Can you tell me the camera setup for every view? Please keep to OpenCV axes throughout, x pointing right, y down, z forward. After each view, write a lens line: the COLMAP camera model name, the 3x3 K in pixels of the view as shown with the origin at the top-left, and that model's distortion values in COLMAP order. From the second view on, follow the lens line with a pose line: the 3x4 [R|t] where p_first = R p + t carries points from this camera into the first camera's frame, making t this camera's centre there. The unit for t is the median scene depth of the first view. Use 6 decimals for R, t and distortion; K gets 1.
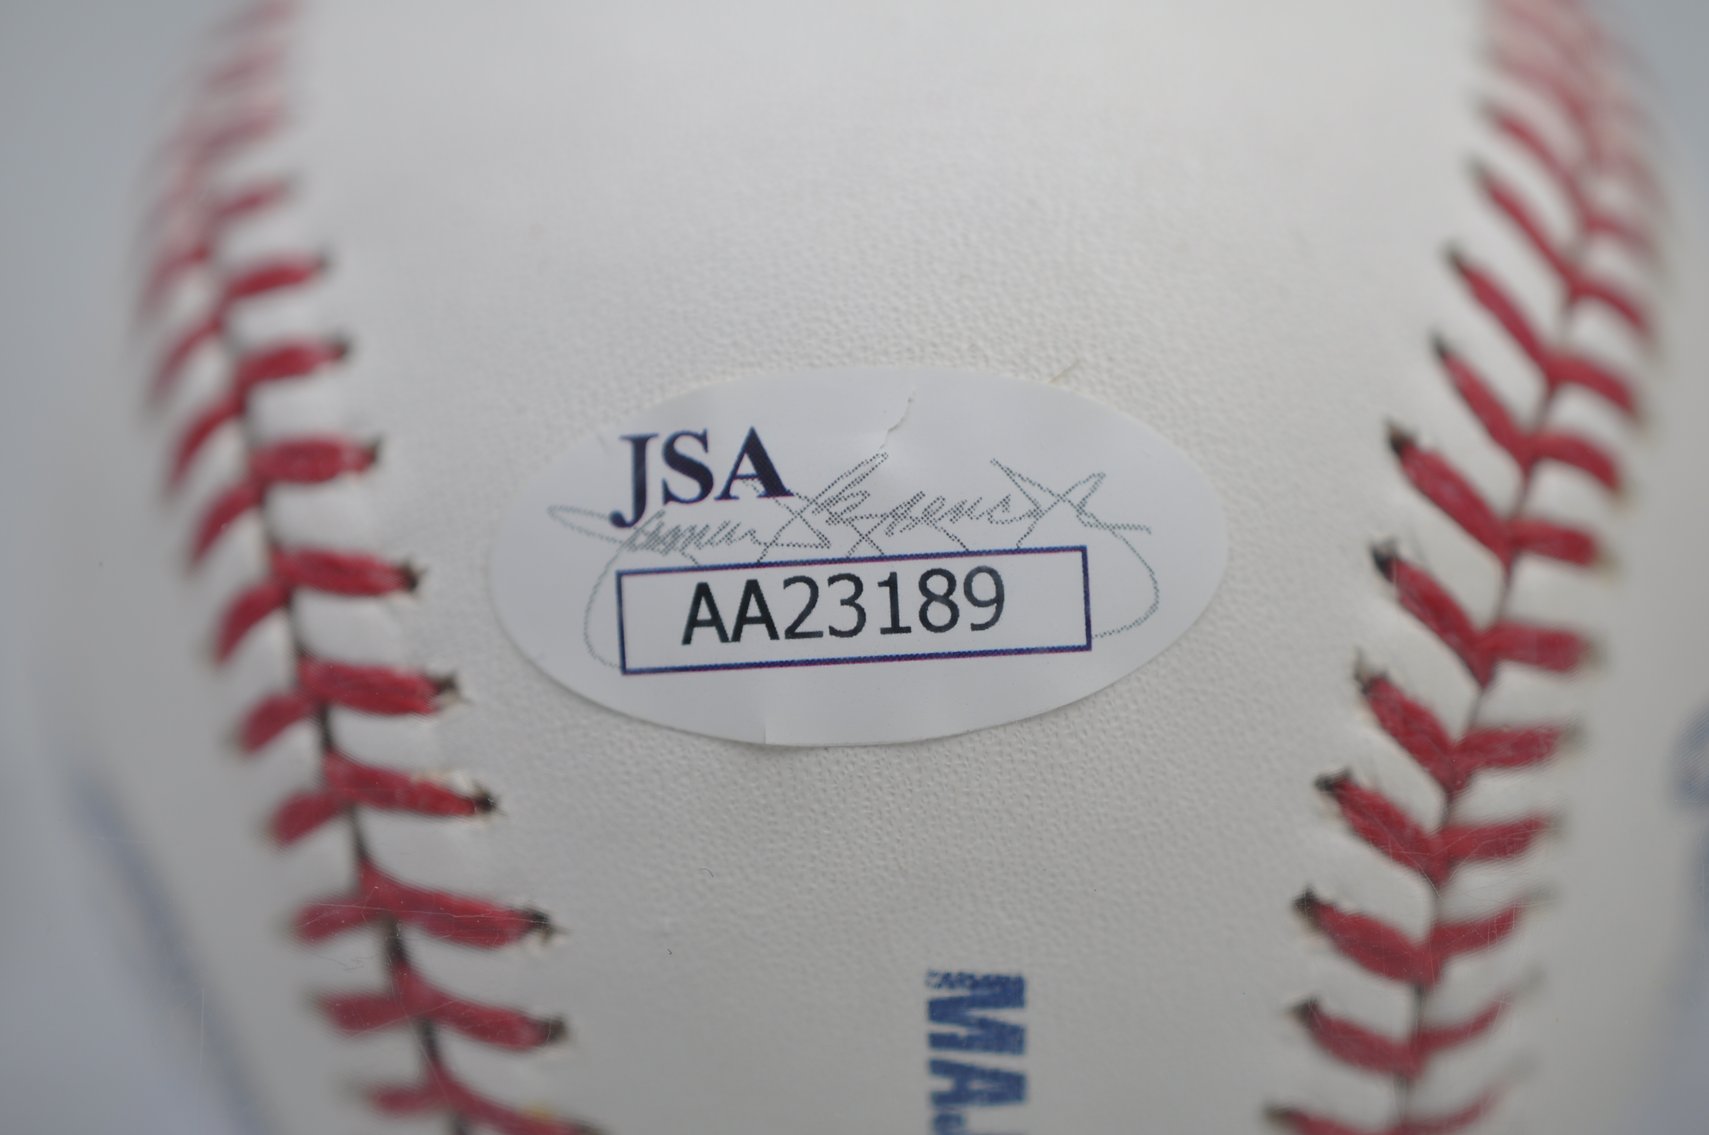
lens RADIAL K [[4020.6, 0, 854.5], [0, 4020.6, 567.5], [0, 0, 1]] dist [-0.017481, 0.109414]
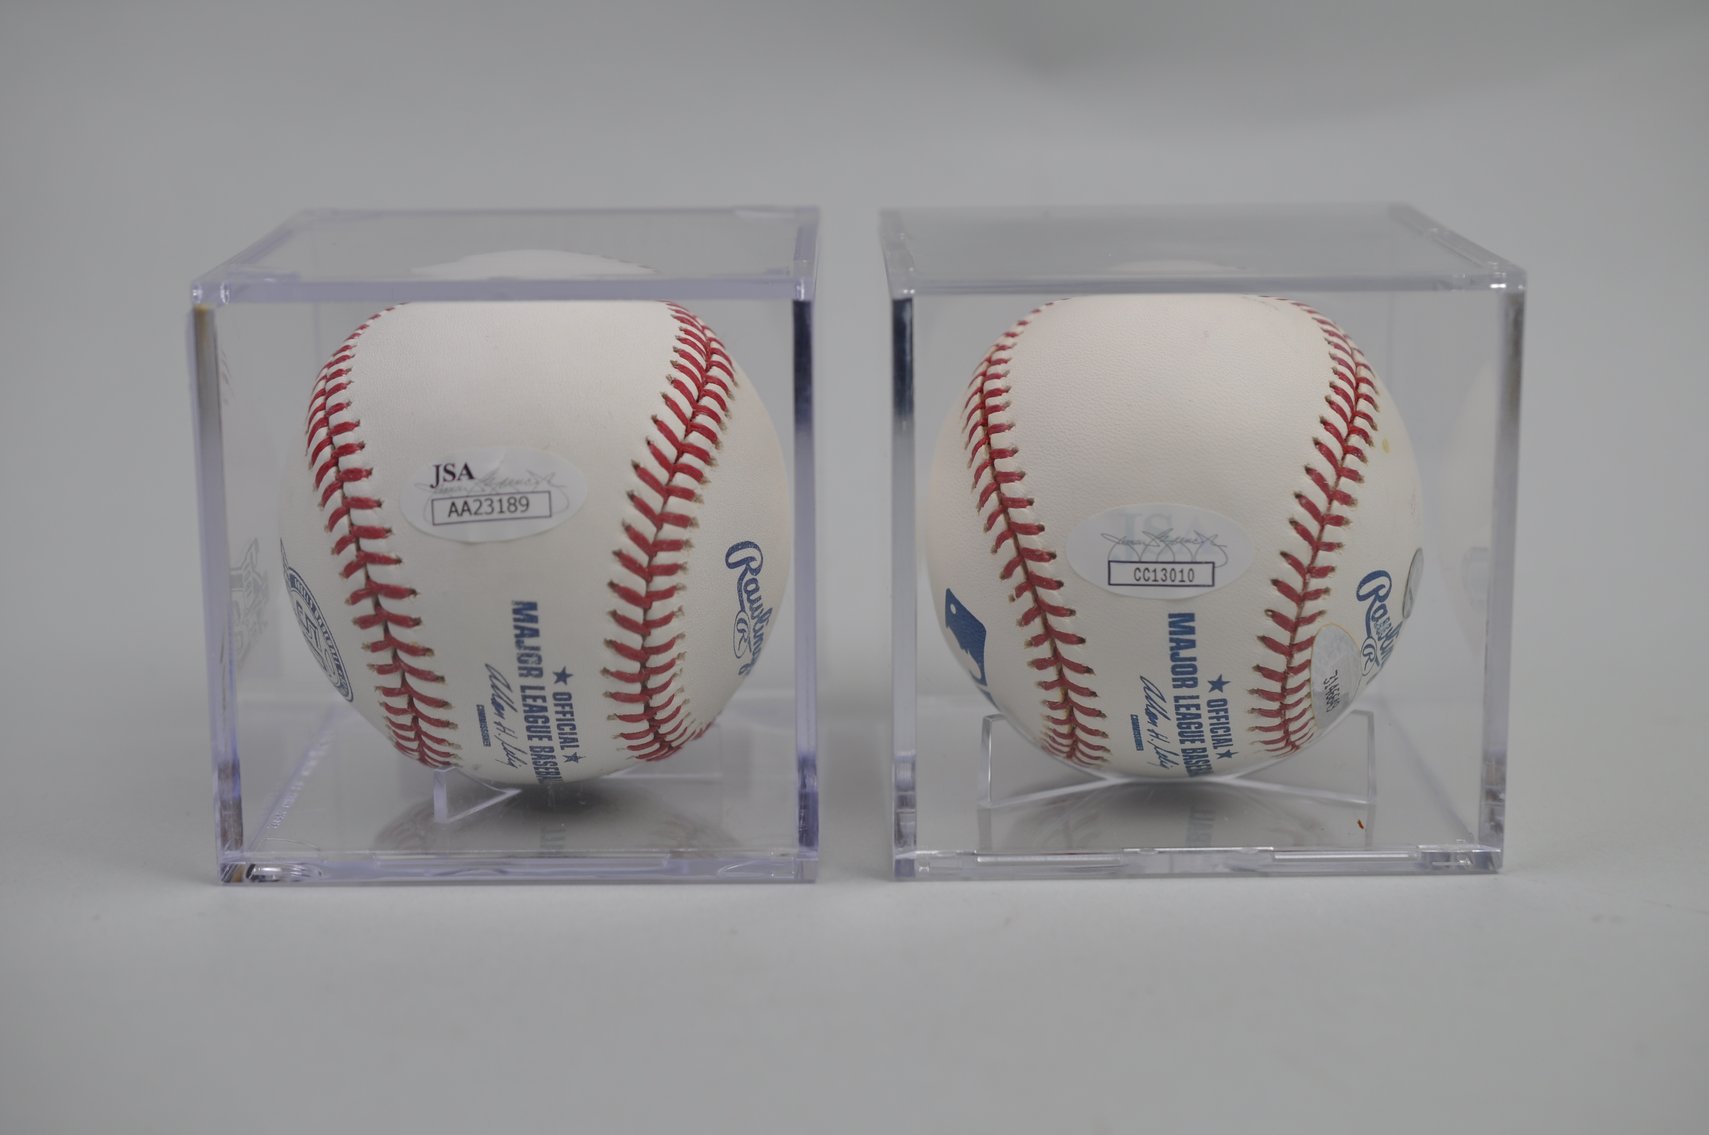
lens RADIAL K [[2991.2, 0, 854.5], [0, 2991.2, 567.5], [0, 0, 1]] dist [0.023618, 0.046748]
pose [[0.999787, -0.009494, 0.018327, 0.292910], [0.010435, 0.998595, -0.051948, 0.218728], [-0.017808, 0.052128, 0.998482, -1.879005]]
